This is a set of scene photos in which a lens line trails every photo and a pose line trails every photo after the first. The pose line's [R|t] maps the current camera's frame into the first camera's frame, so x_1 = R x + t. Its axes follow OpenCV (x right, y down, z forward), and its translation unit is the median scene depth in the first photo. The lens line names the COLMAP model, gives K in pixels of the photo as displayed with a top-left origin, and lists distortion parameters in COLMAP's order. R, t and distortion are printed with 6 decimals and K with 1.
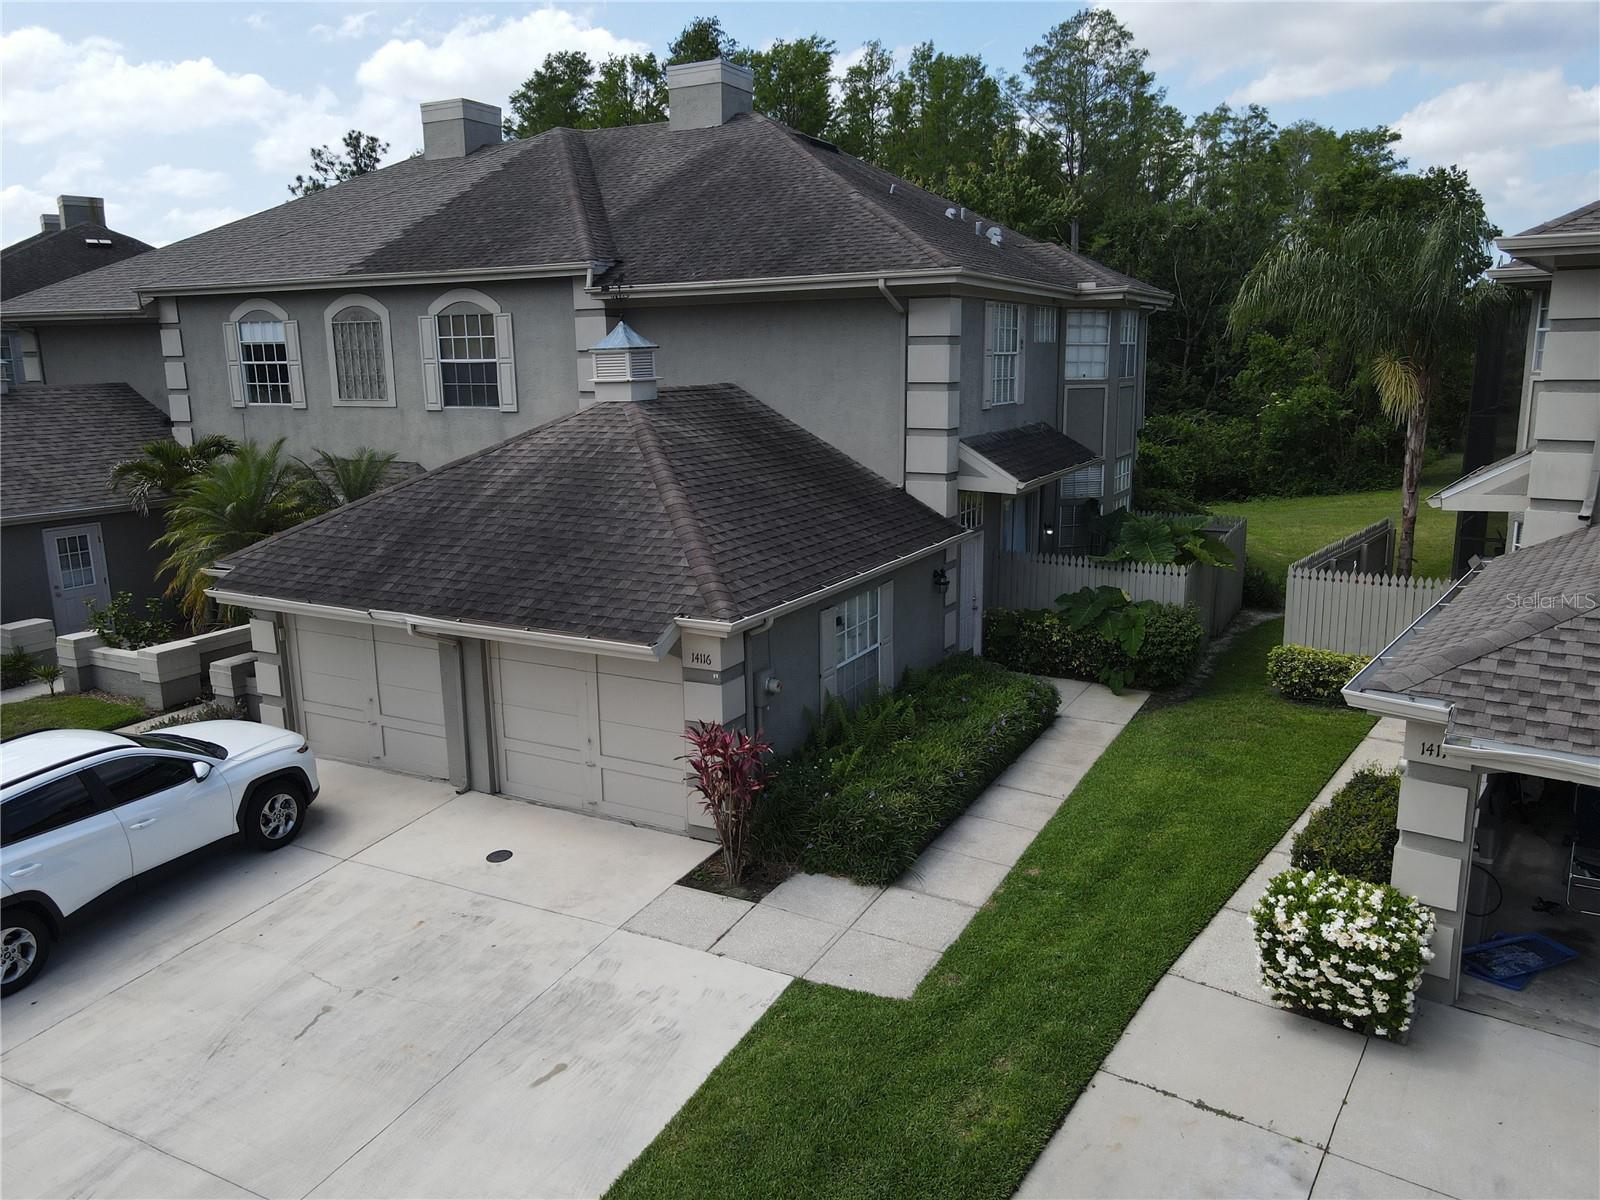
lens RADIAL K [[1198.5, 0, 795.4], [0, 1198.5, 613.1], [0, 0, 1]] dist [0.019737, -0.013811]
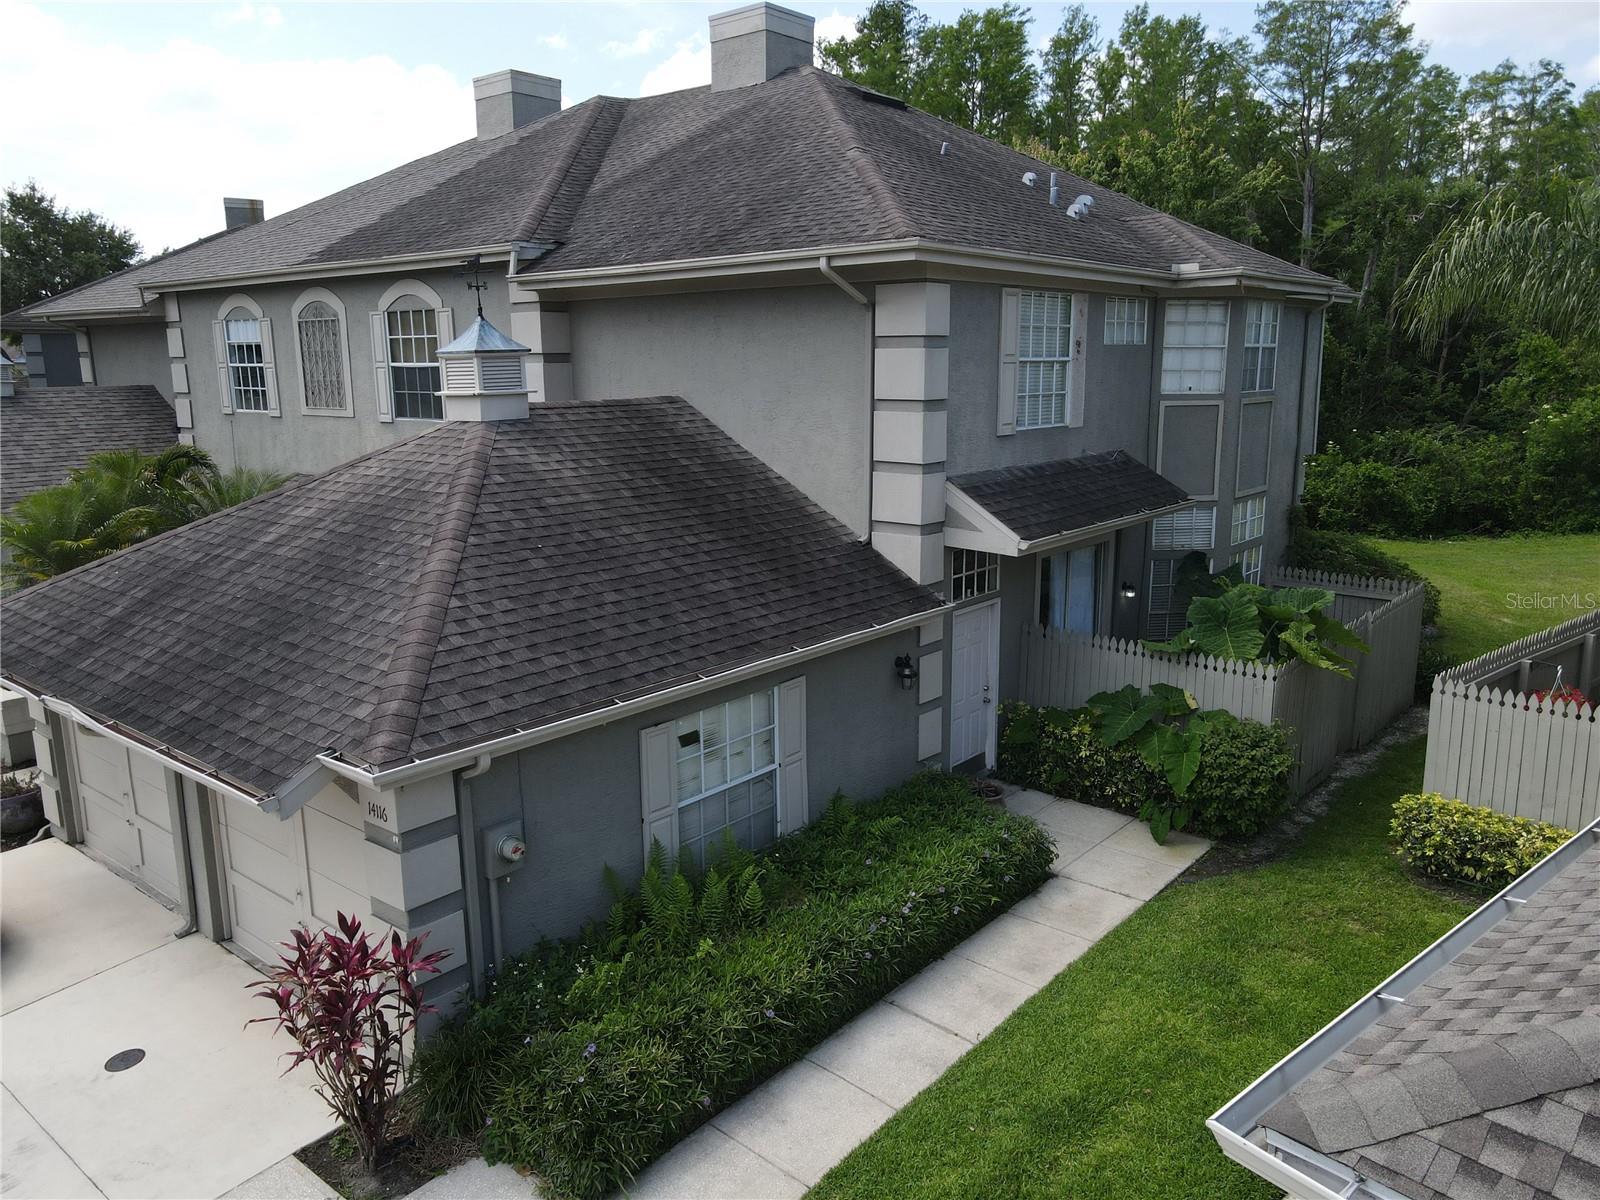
lens RADIAL K [[1198.5, 0, 784.3], [0, 1198.5, 609.6], [0, 0, 1]] dist [0.019737, -0.013811]
pose [[0.977112, 0.048082, -0.207221, 0.172228], [-0.048596, 0.998815, 0.002614, -0.054414], [0.207102, 0.007516, 0.978291, 0.235136]]
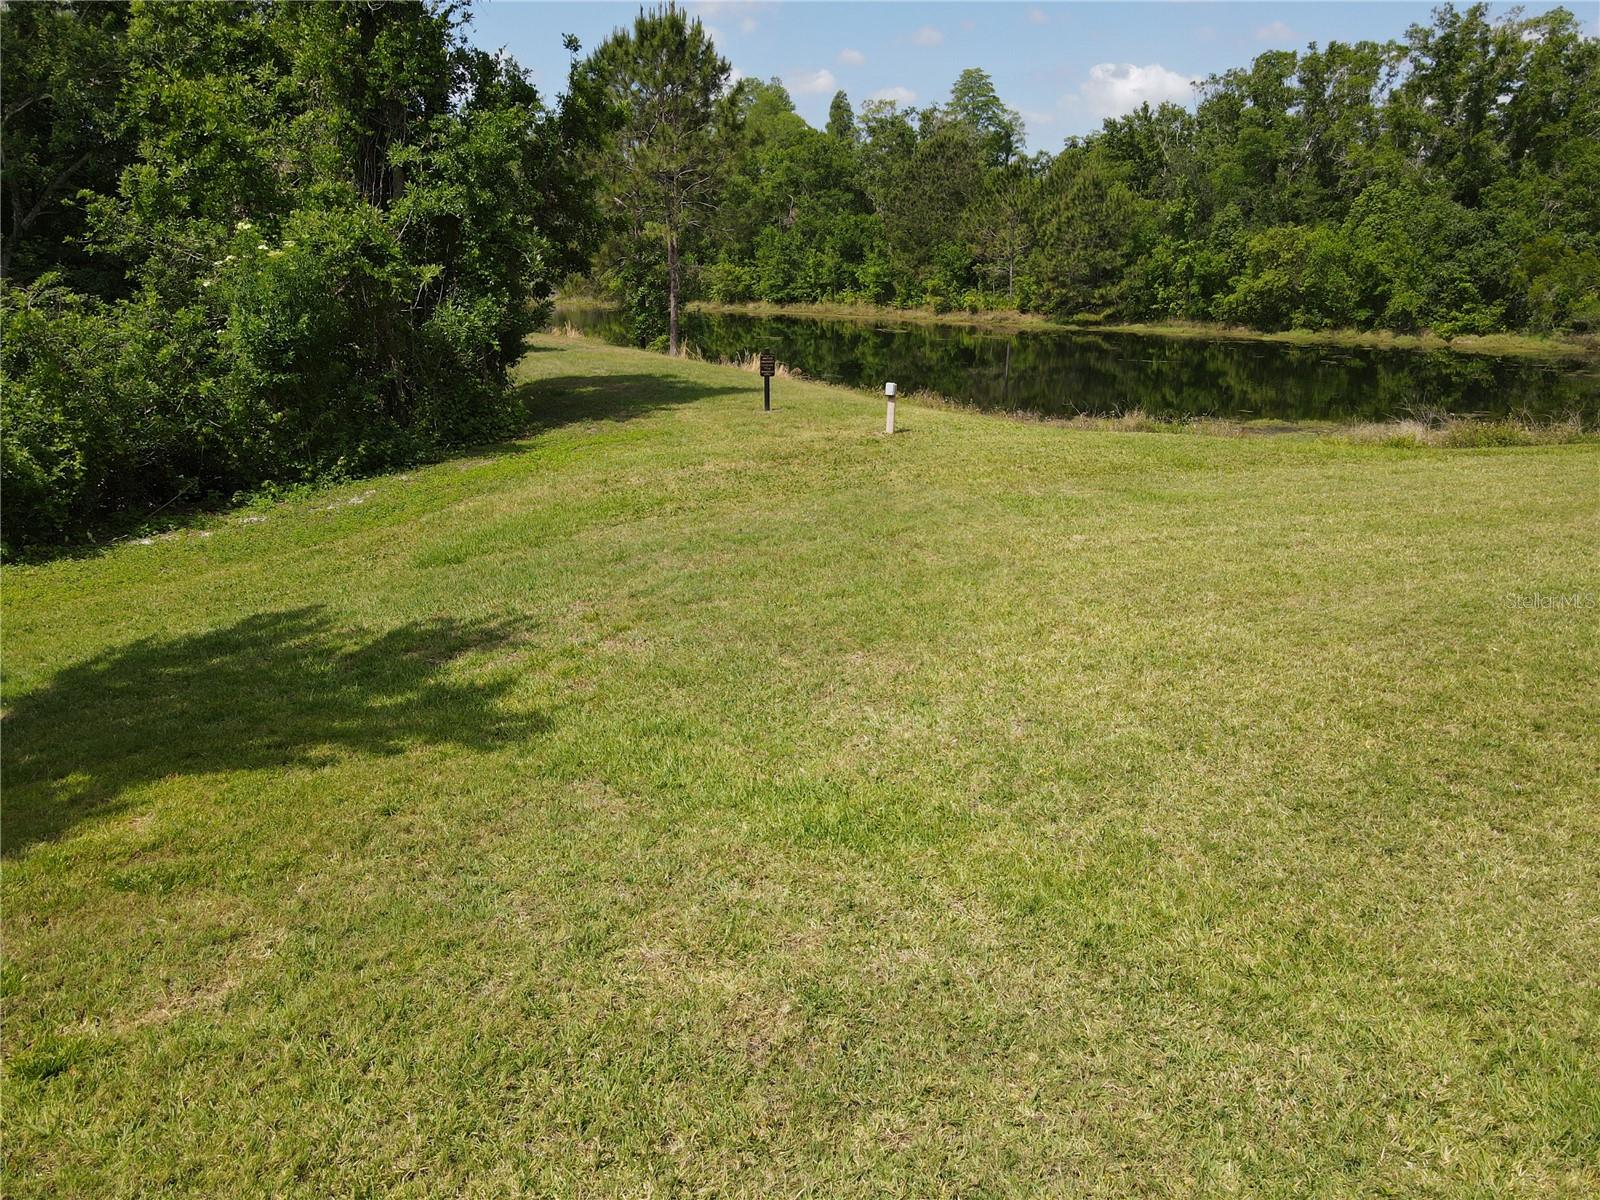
lens RADIAL K [[1198.5, 0, 809.5], [0, 1198.5, 603.0], [0, 0, 1]] dist [0.019737, -0.013811]
pose [[0.566230, -0.221971, 0.793796, 0.408601], [0.171917, 0.973680, 0.149641, -0.224252], [-0.806119, 0.051736, 0.589488, 1.558536]]
